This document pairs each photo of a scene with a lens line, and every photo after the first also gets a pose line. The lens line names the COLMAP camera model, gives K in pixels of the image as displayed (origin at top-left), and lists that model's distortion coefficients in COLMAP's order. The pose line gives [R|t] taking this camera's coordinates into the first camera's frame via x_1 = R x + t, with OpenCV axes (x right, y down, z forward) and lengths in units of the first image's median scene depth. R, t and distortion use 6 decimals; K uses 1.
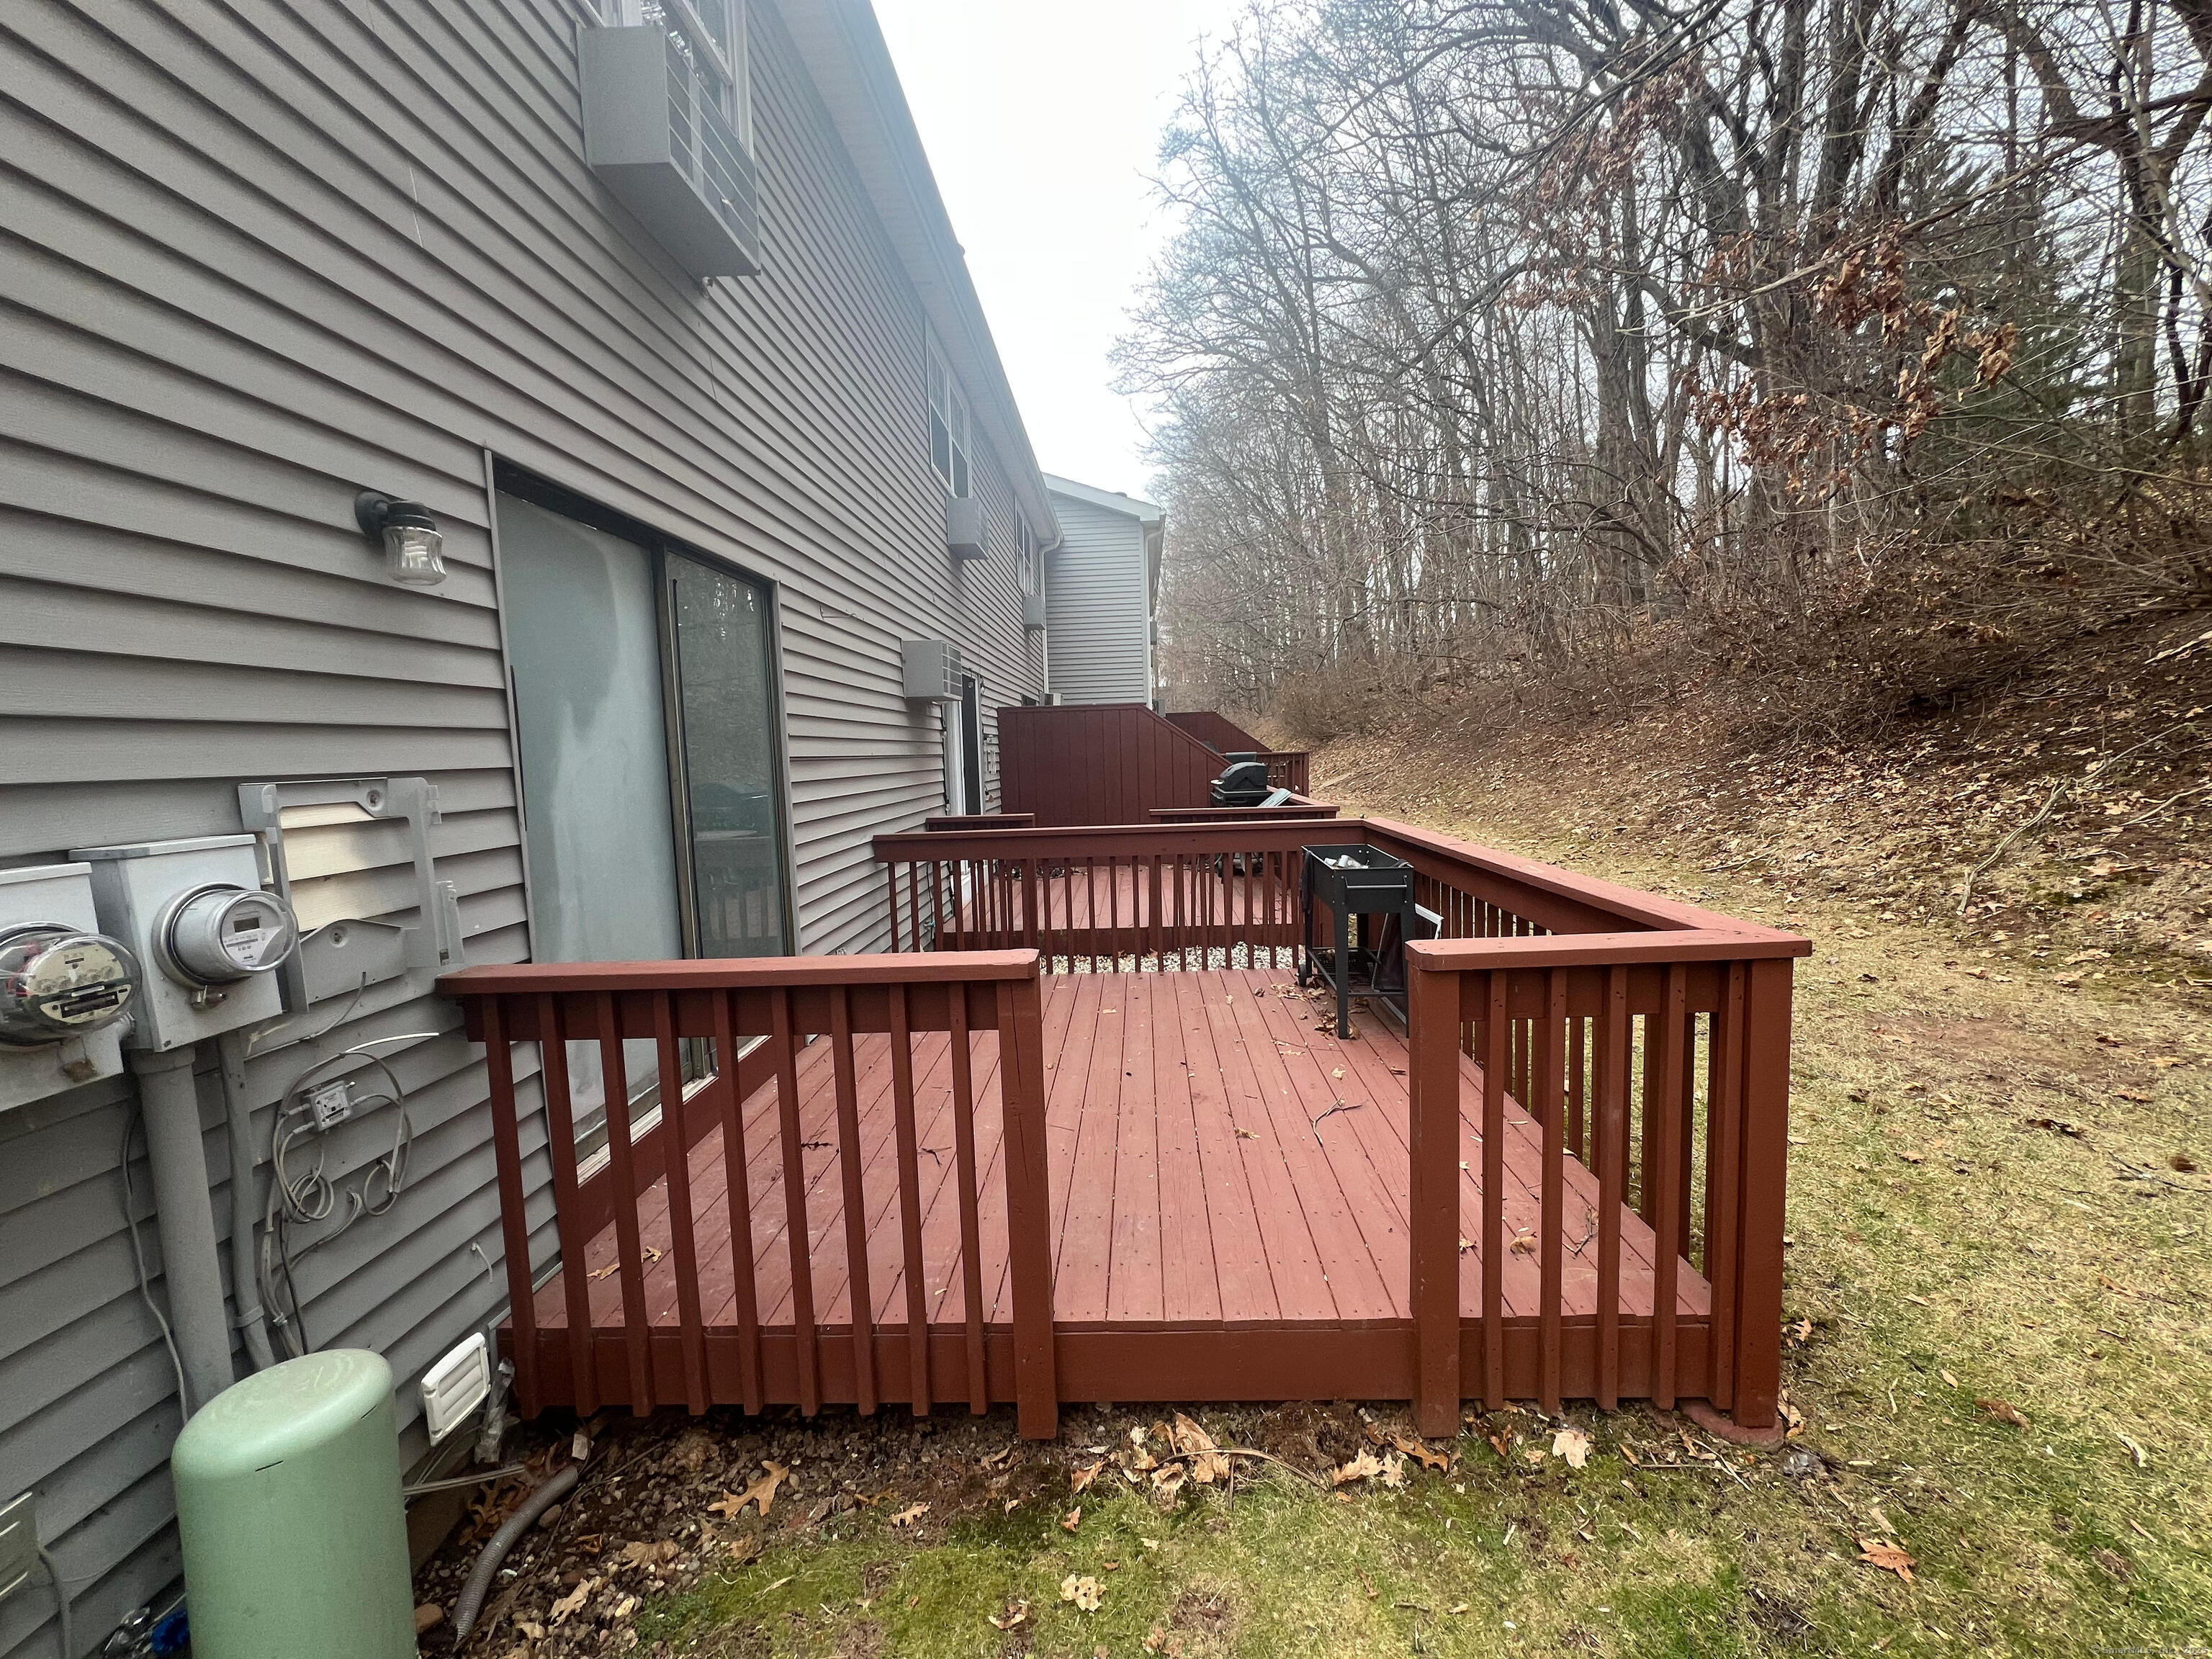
lens RADIAL K [[877.2, 0, 1109.5], [0, 877.2, 826.0], [0, 0, 1]] dist [-0.000132, 0.000231]
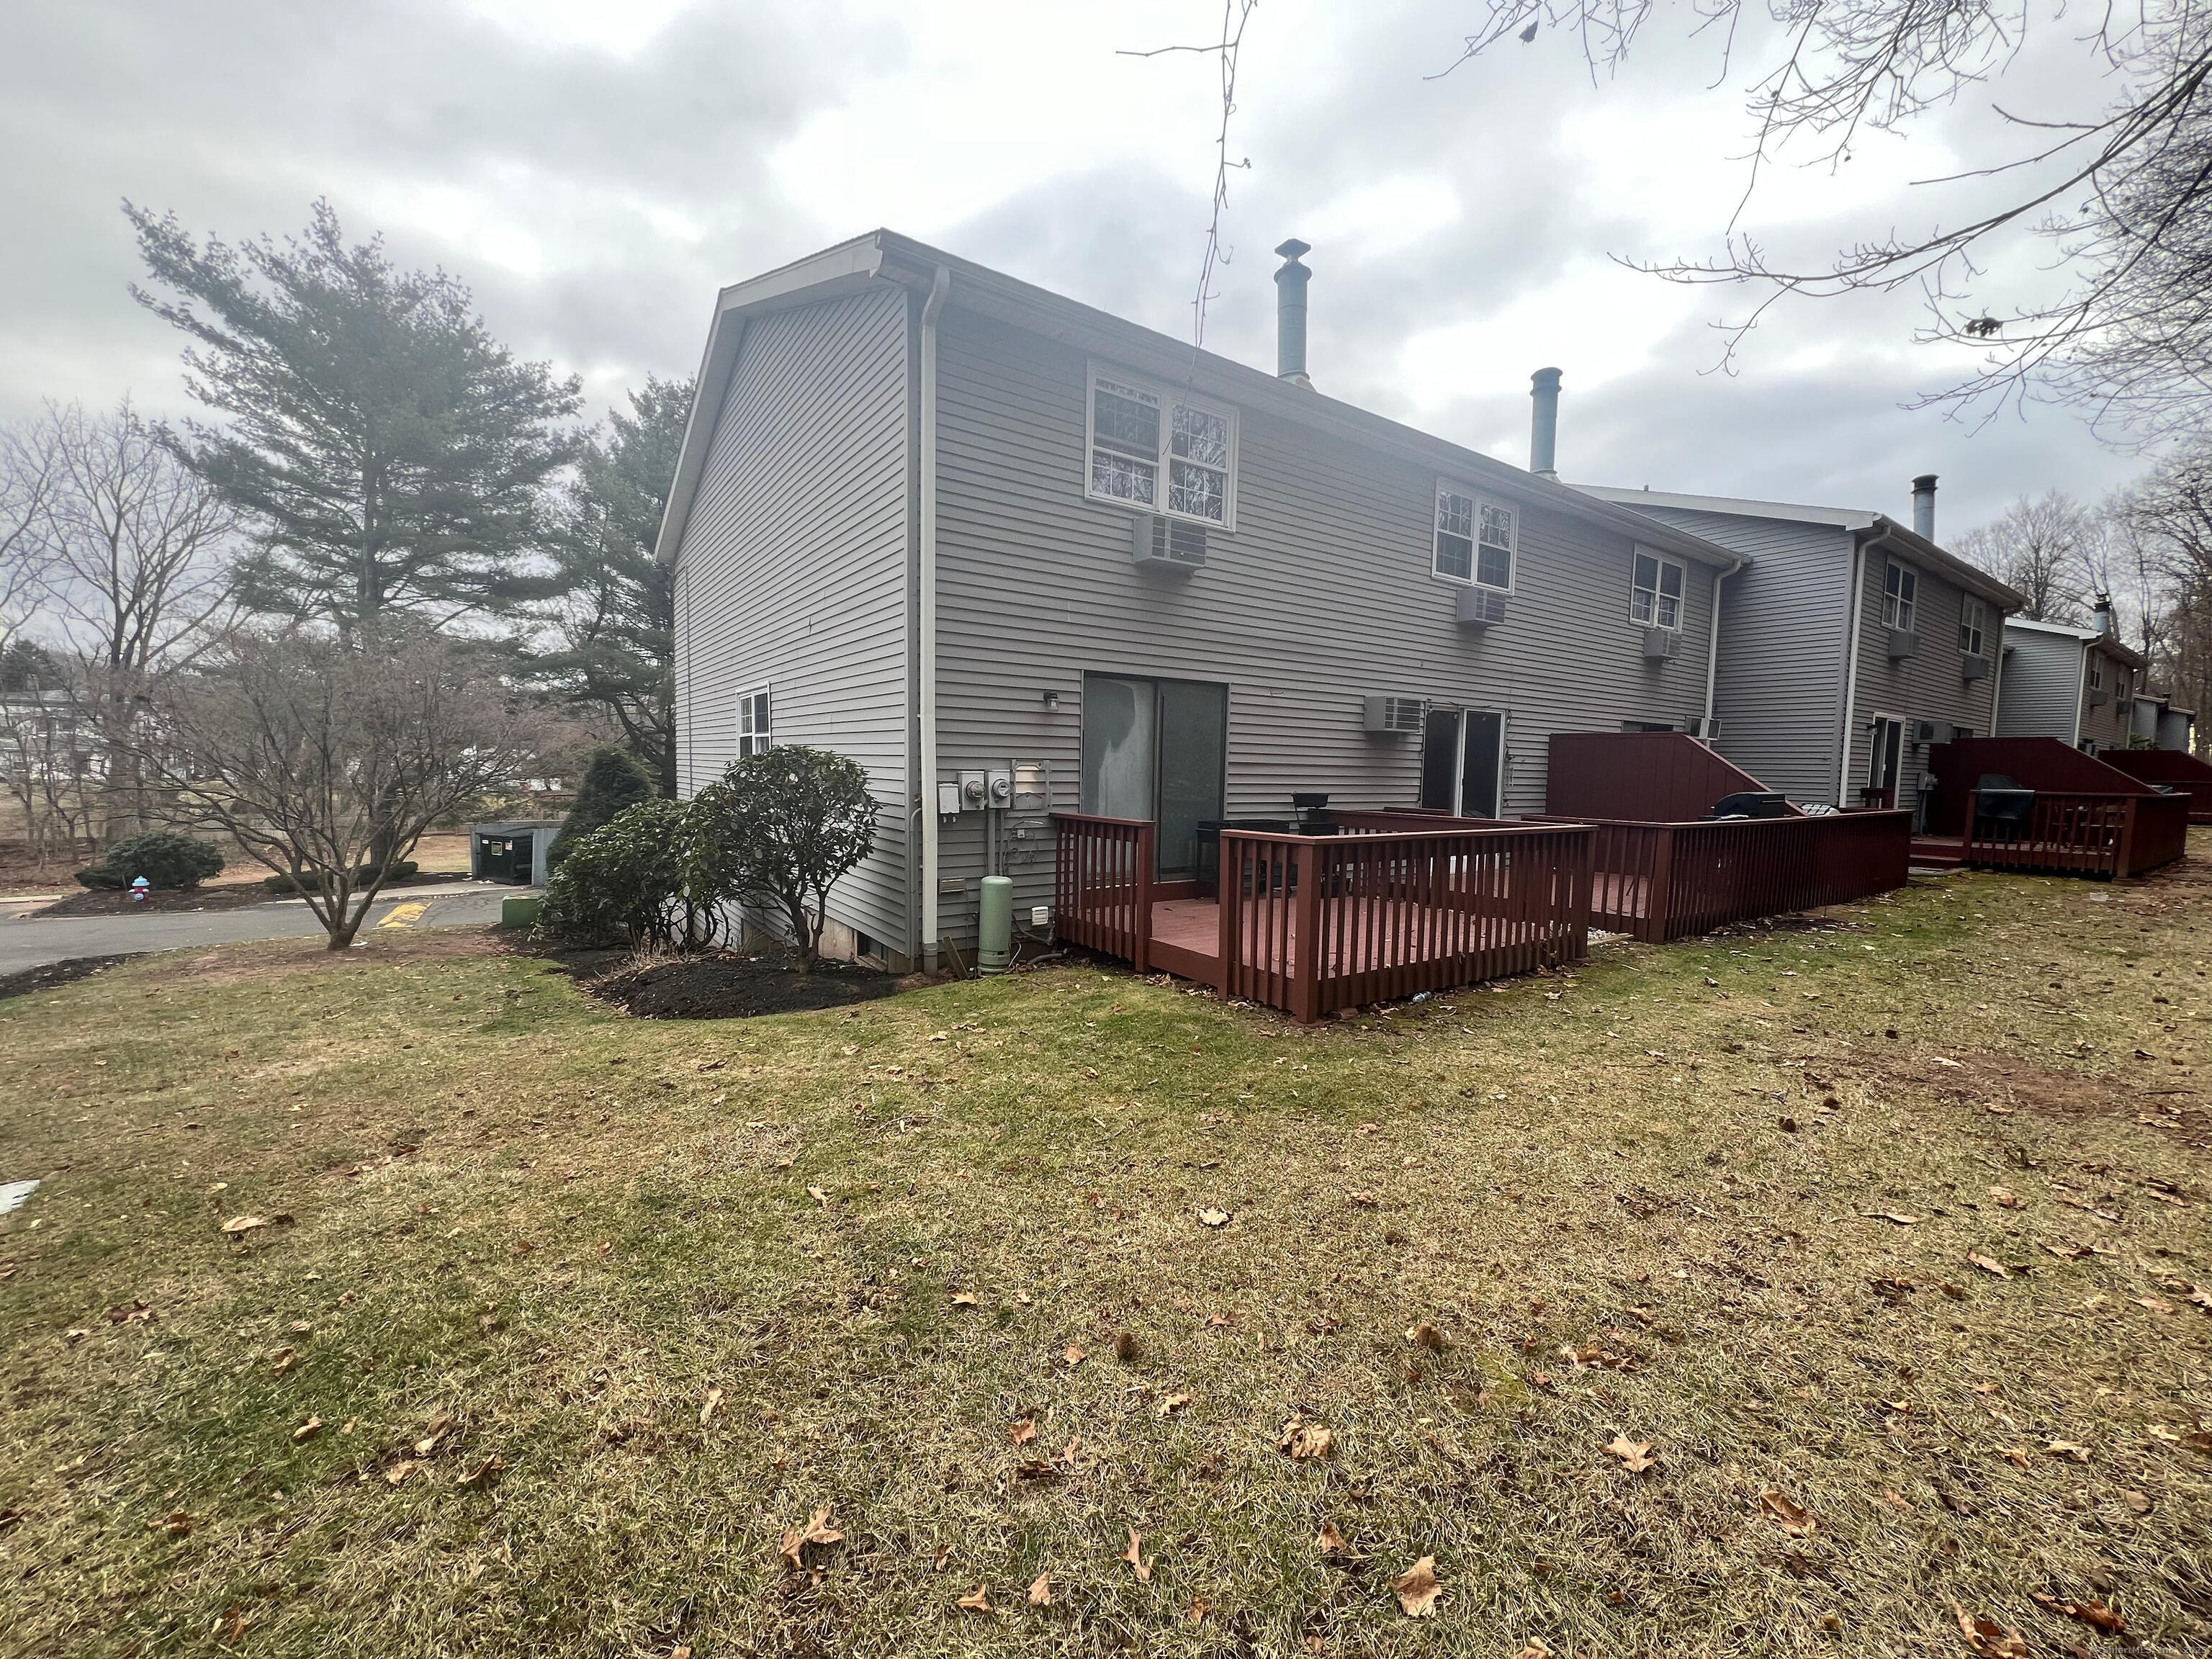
lens RADIAL K [[877.2, 0, 1109.5], [0, 877.2, 826.0], [0, 0, 1]] dist [-0.000132, 0.000231]
pose [[0.602424, 0.099747, -0.791919, 2.236834], [-0.111248, 0.992969, 0.040442, 0.042215], [0.790385, 0.063737, 0.609285, -1.037389]]
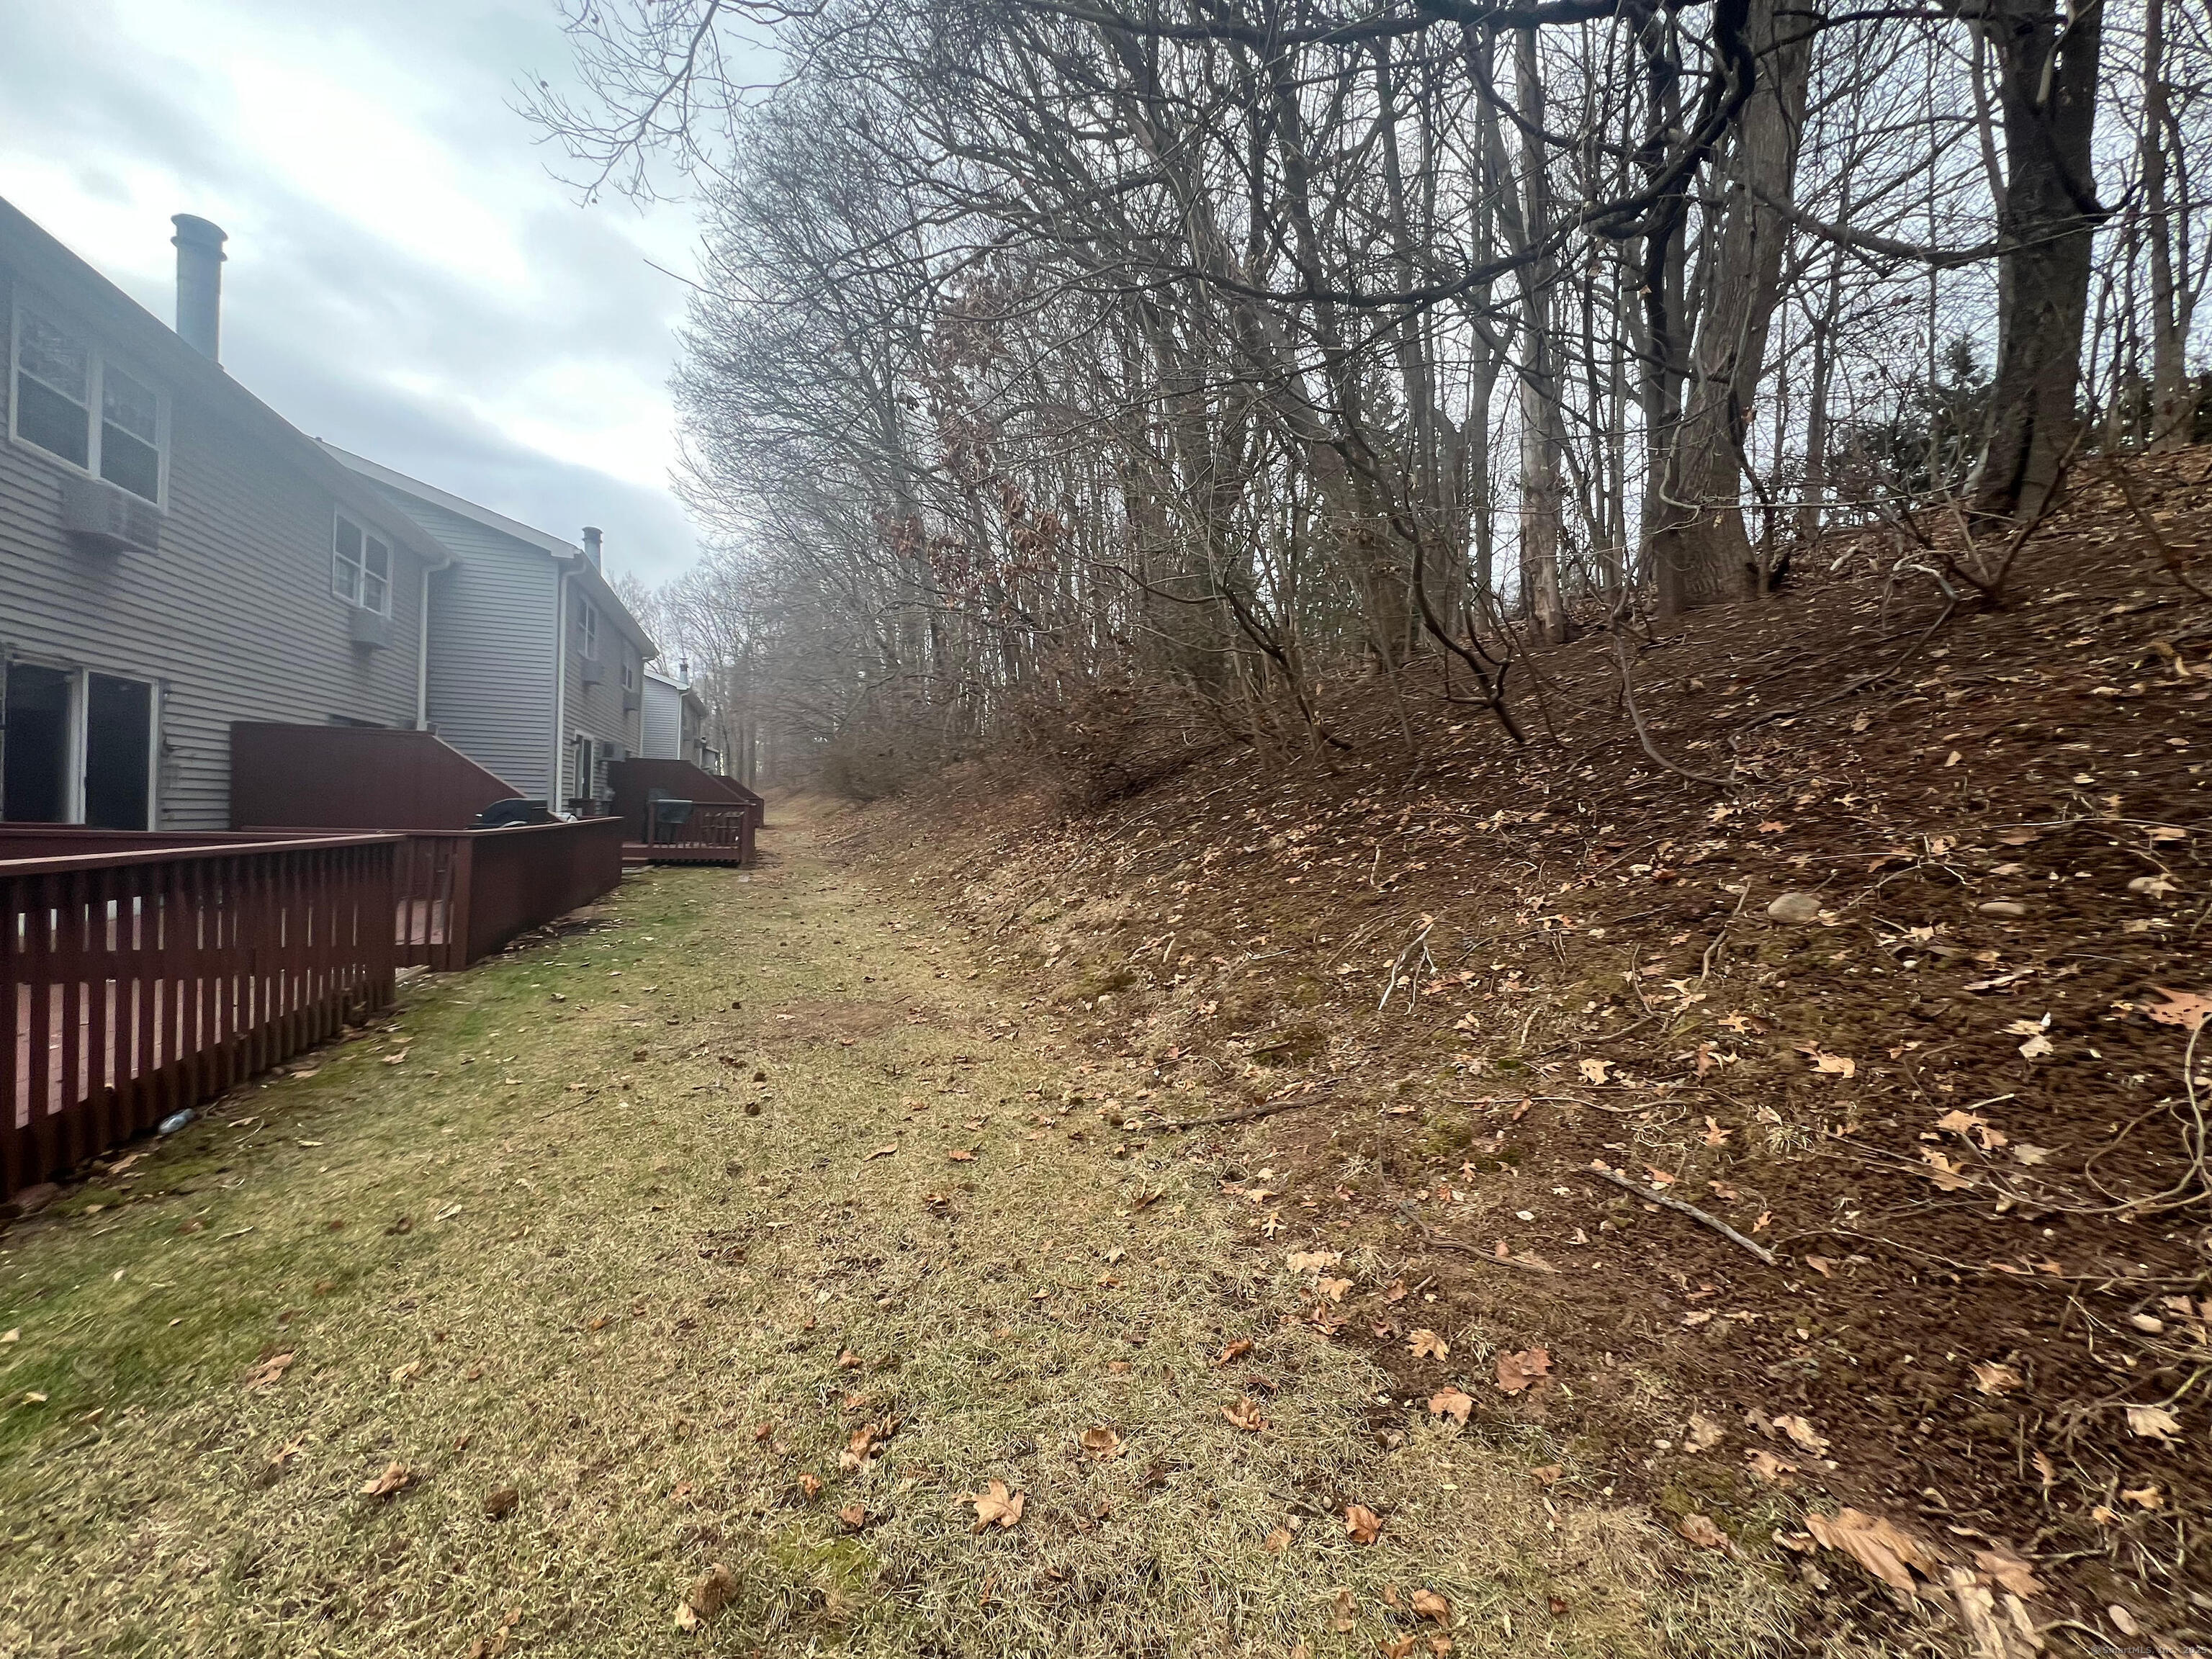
lens RADIAL K [[877.2, 0, 1109.5], [0, 877.2, 826.0], [0, 0, 1]] dist [-0.000132, 0.000231]
pose [[0.919312, 0.055468, 0.389602, 1.650473], [-0.024394, 0.996145, -0.084263, 0.114183], [-0.392774, 0.067960, 0.917121, -0.823725]]
